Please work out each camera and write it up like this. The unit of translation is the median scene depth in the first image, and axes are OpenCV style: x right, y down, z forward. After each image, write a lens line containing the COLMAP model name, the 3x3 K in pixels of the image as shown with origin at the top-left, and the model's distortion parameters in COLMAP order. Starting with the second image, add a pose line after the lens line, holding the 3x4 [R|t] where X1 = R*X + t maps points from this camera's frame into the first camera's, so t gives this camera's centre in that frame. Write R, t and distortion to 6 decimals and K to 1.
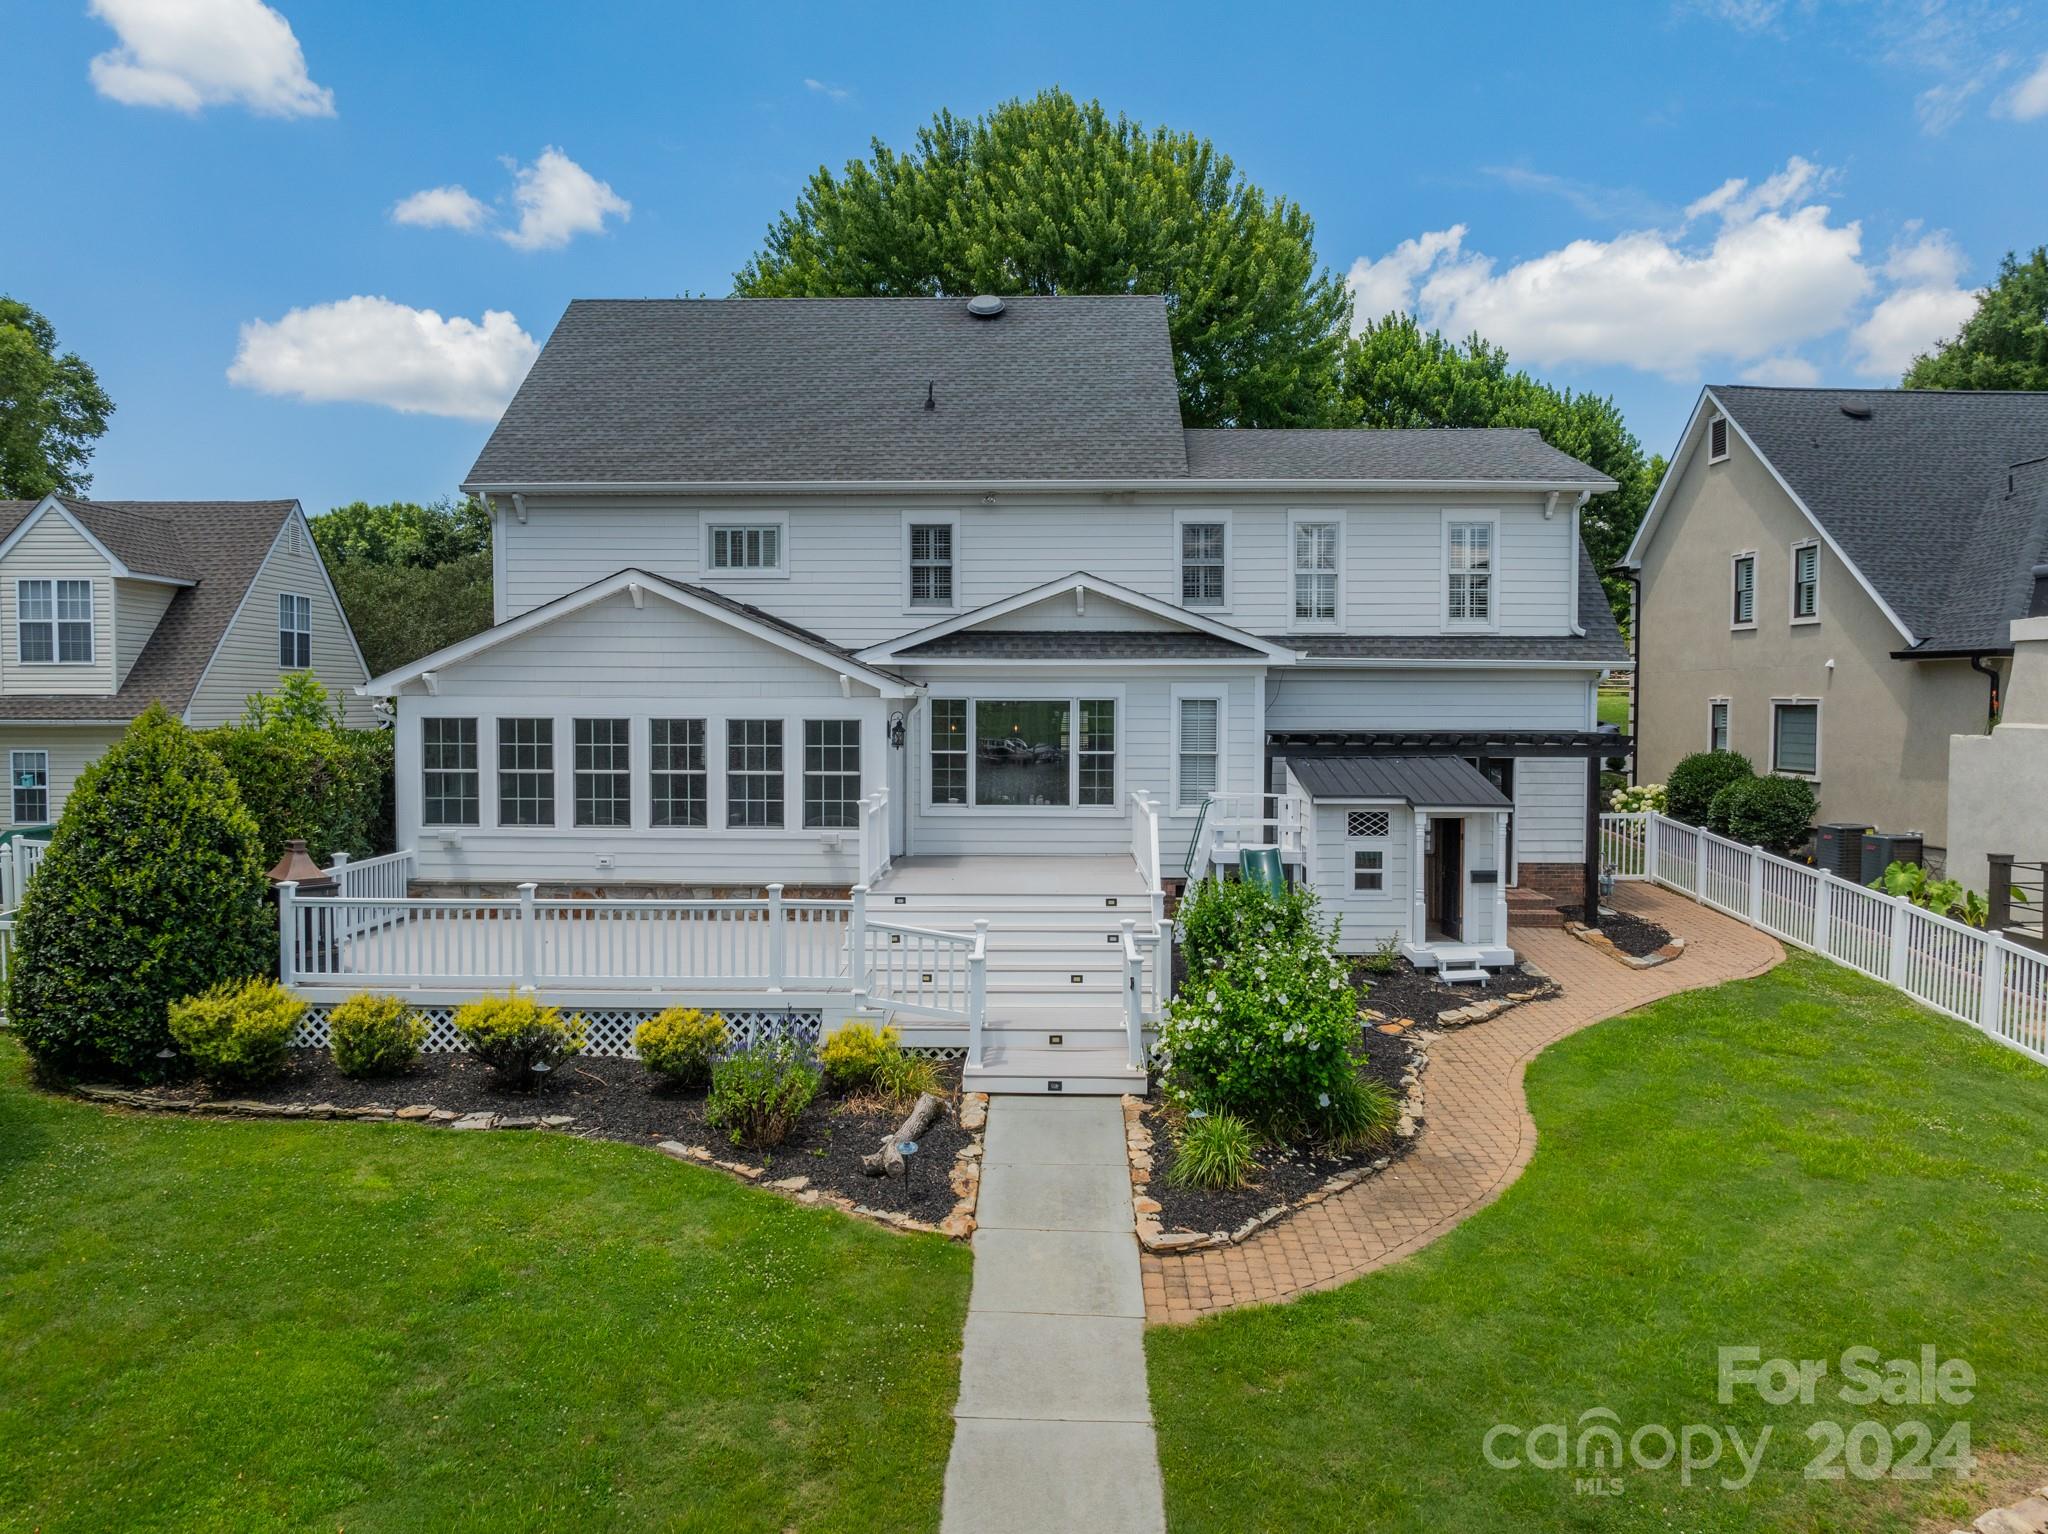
lens RADIAL K [[1436.7, 0, 1024.0], [0, 1436.7, 767.0], [0, 0, 1]] dist [-0.000706, -0.065748]
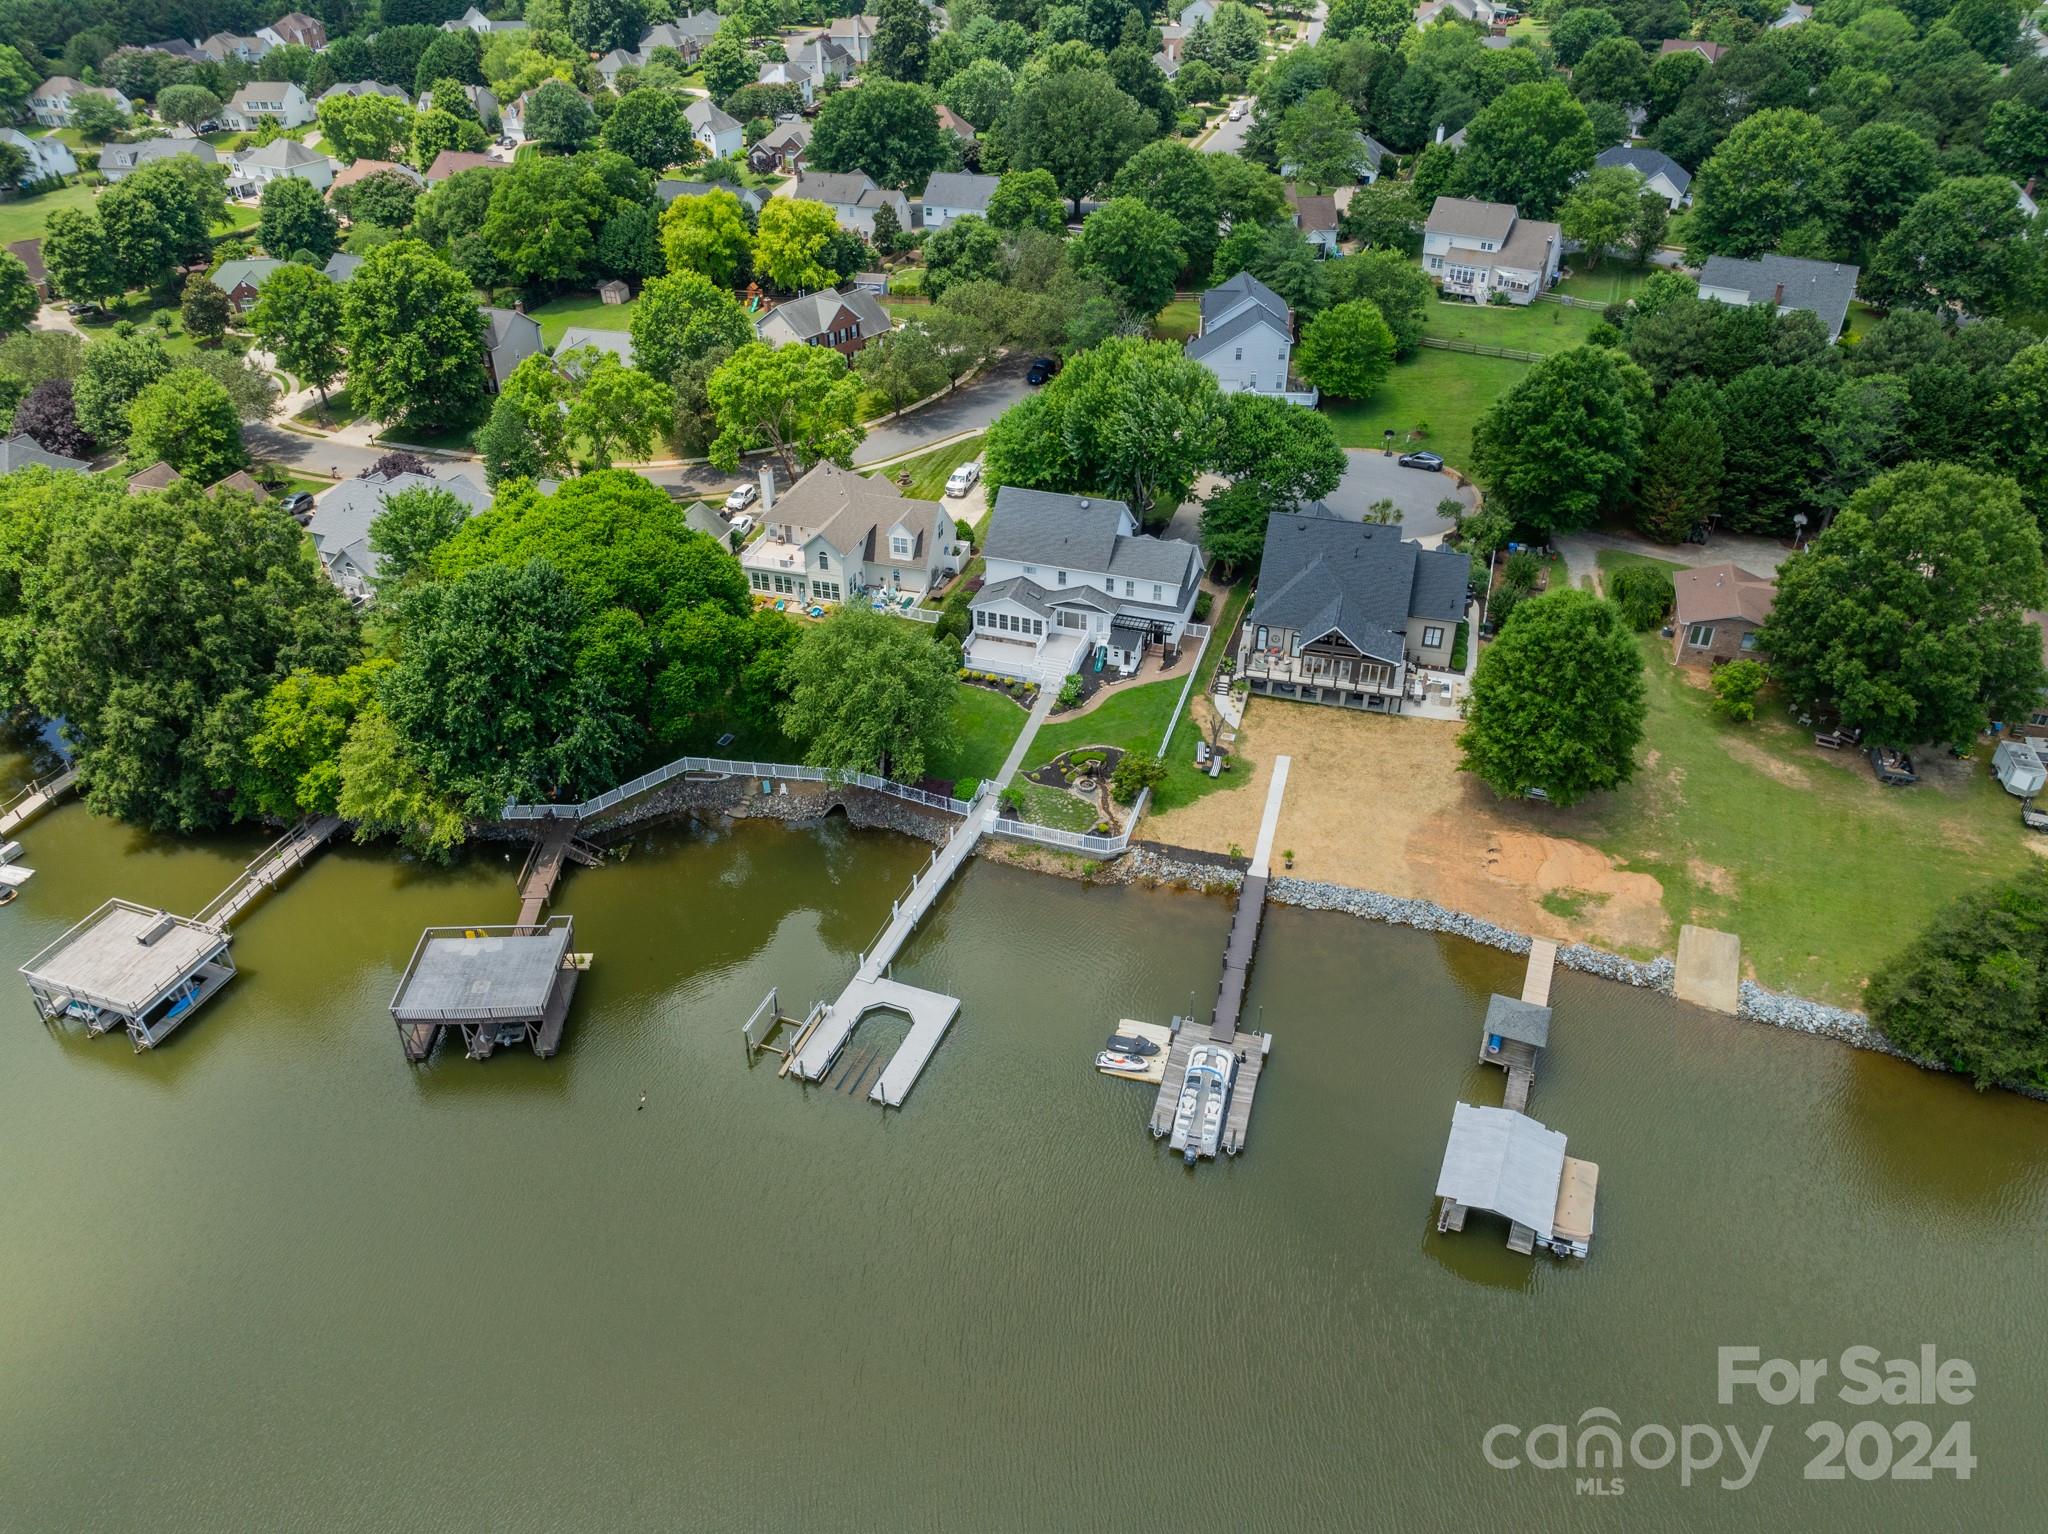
lens RADIAL K [[1436.7, 0, 1024.0], [0, 1436.7, 767.0], [0, 0, 1]] dist [-0.000706, -0.065748]
pose [[0.952936, 0.162700, -0.255817, 1.401584], [-0.004533, 0.851351, 0.524576, -2.556341], [0.303139, -0.498728, 0.812020, -4.101822]]
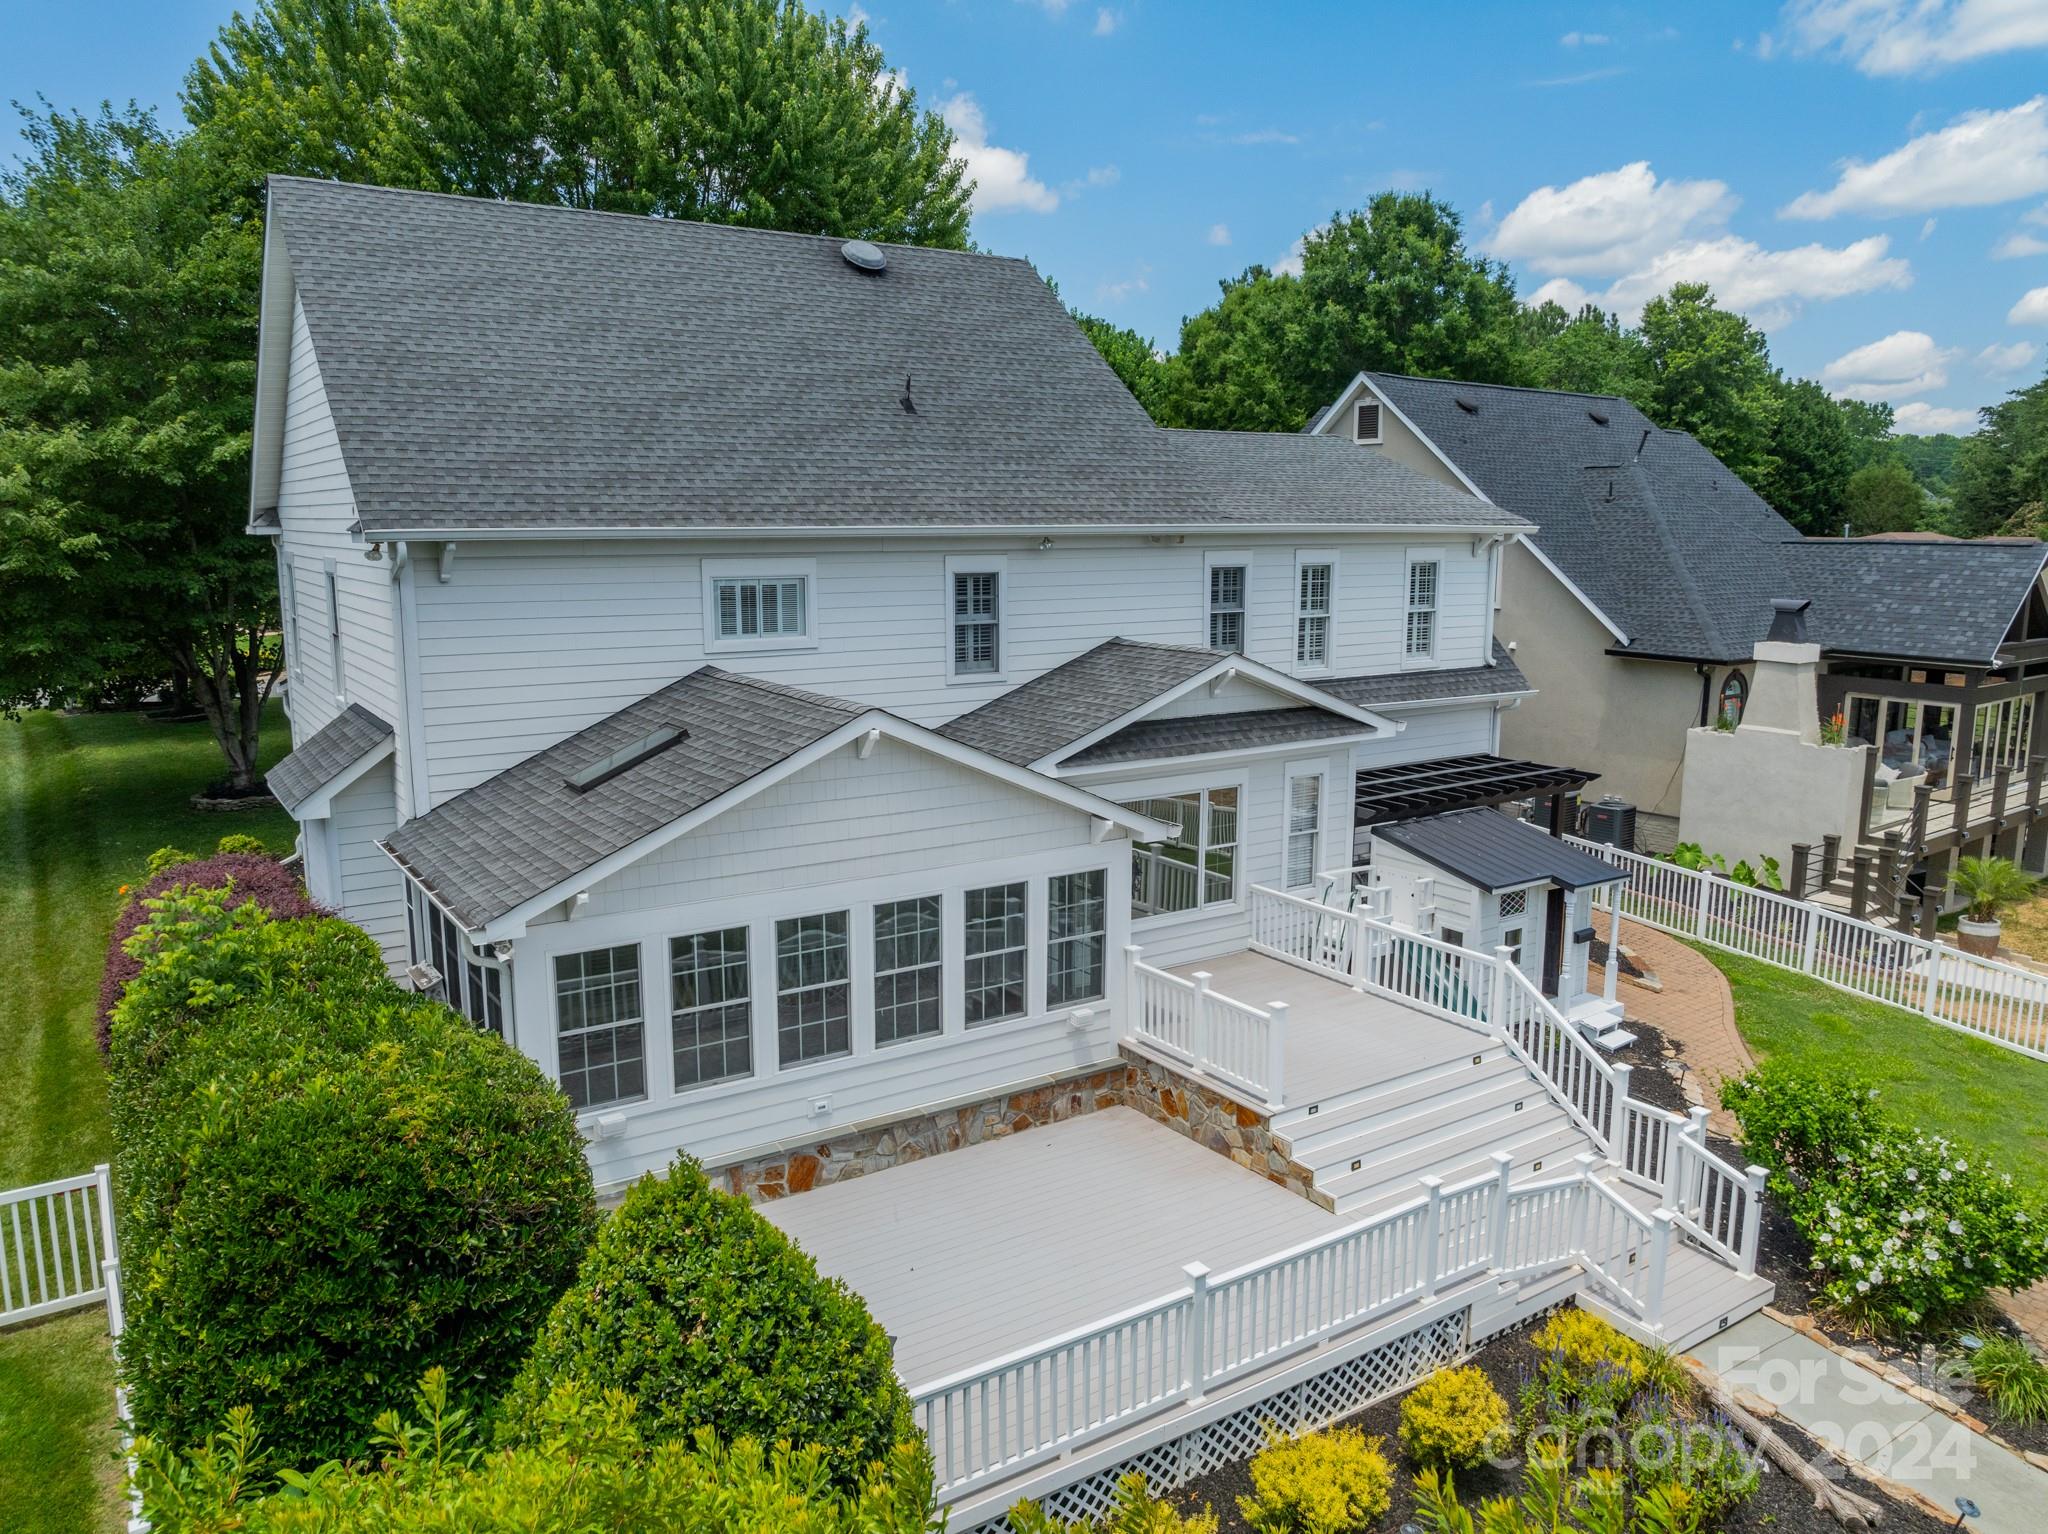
lens RADIAL K [[1436.7, 0, 1024.0], [0, 1436.7, 767.0], [0, 0, 1]] dist [-0.000706, -0.065748]
pose [[0.820082, -0.097478, 0.563883, -0.543169], [0.023772, 0.990337, 0.136626, -0.181233], [-0.571752, -0.098640, 0.814475, 0.333185]]
